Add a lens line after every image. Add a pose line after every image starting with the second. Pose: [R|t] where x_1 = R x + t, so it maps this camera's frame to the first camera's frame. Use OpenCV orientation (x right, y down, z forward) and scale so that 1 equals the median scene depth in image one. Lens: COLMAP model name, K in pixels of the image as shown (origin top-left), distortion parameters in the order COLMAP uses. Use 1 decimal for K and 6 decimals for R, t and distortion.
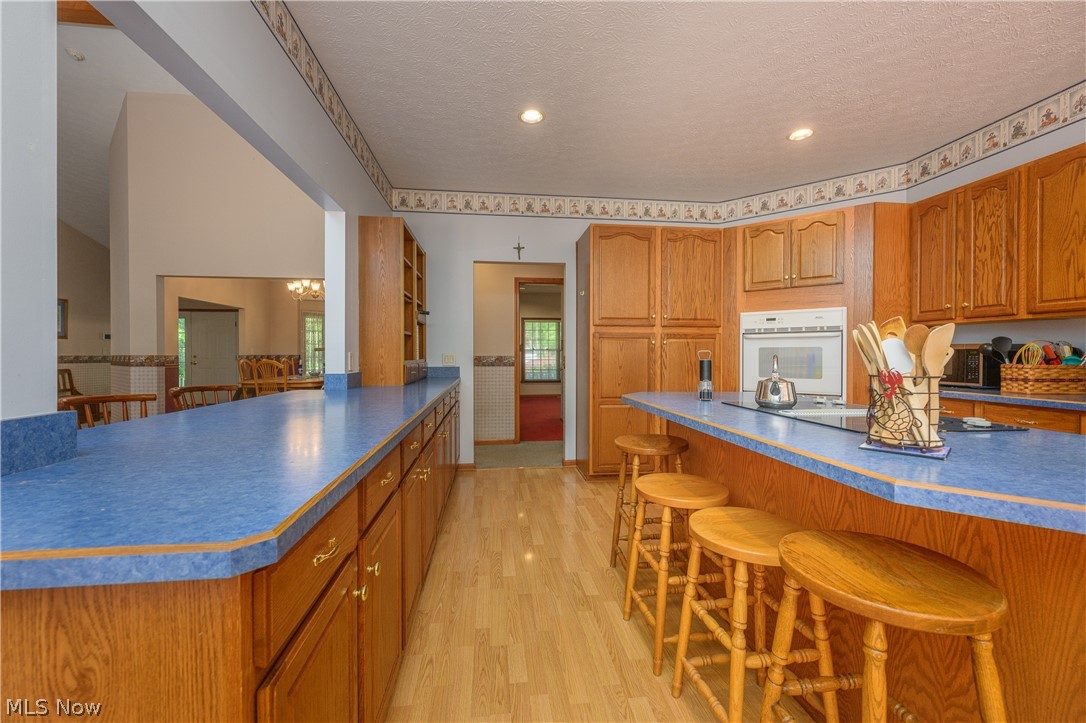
lens RADIAL K [[427.1, 0, 543.0], [0, 427.1, 361.5], [0, 0, 1]] dist [-0.001540, -0.000186]
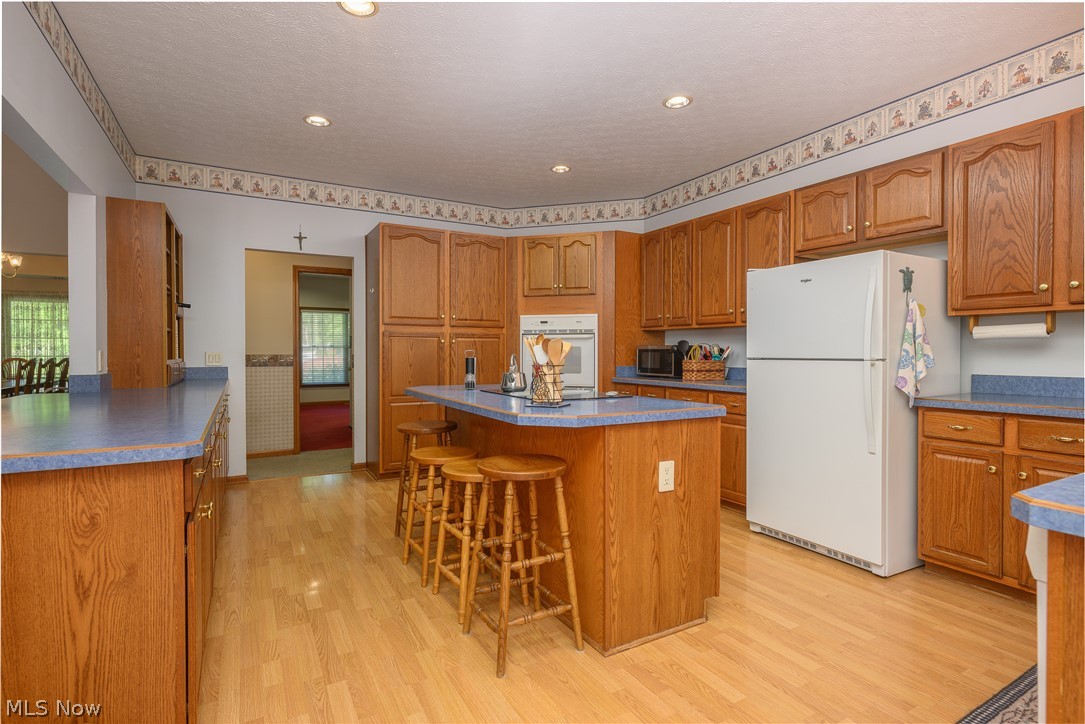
lens RADIAL K [[533.6, 0, 537.3], [0, 533.6, 358.1], [0, 0, 1]] dist [-0.001172, -0.000252]
pose [[0.928514, -0.004437, 0.371270, -0.011638], [0.006477, 0.999970, -0.004249, 0.003278], [-0.371240, 0.006350, 0.928515, -0.299463]]
